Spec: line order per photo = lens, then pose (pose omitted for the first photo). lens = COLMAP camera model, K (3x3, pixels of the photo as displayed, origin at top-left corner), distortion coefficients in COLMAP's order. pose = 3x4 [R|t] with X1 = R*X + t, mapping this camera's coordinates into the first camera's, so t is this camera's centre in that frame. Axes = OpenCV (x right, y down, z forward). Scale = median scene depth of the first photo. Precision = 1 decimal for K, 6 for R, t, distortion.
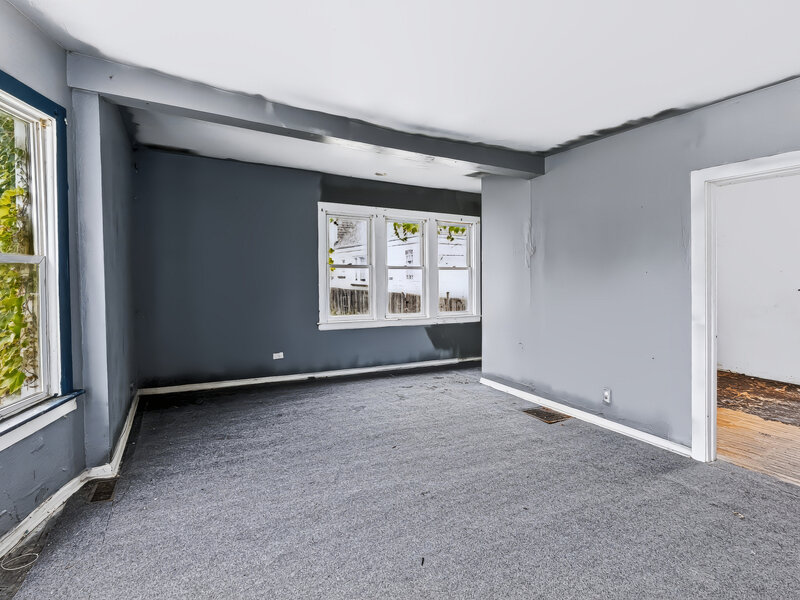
lens RADIAL K [[391.8, 0, 402.3], [0, 391.8, 286.2], [0, 0, 1]] dist [-0.000966, 0.000050]
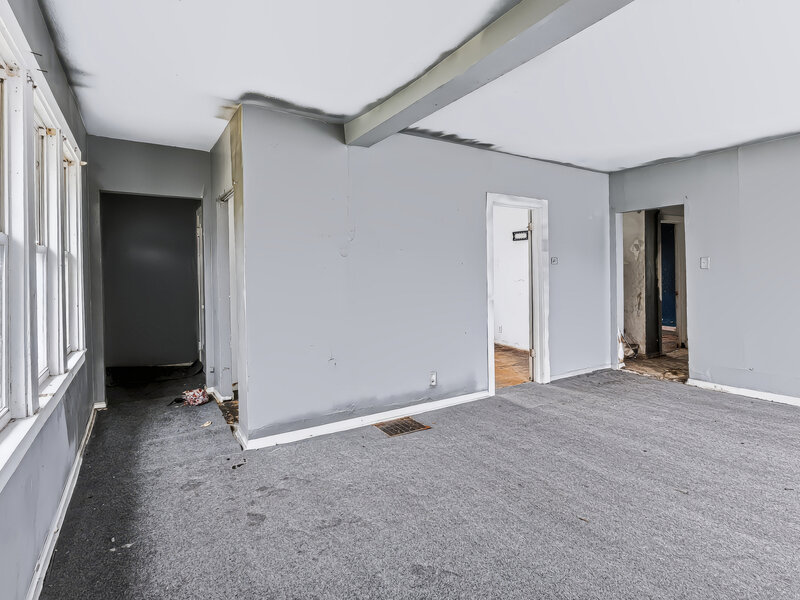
lens RADIAL K [[414.6, 0, 402.3], [0, 414.6, 269.6], [0, 0, 1]] dist [-0.005297, -0.000290]
pose [[-0.038774, -0.001580, 0.999247, -0.614339], [0.030218, 0.999540, 0.002753, -0.025895], [-0.998791, 0.030302, -0.038708, 1.136711]]
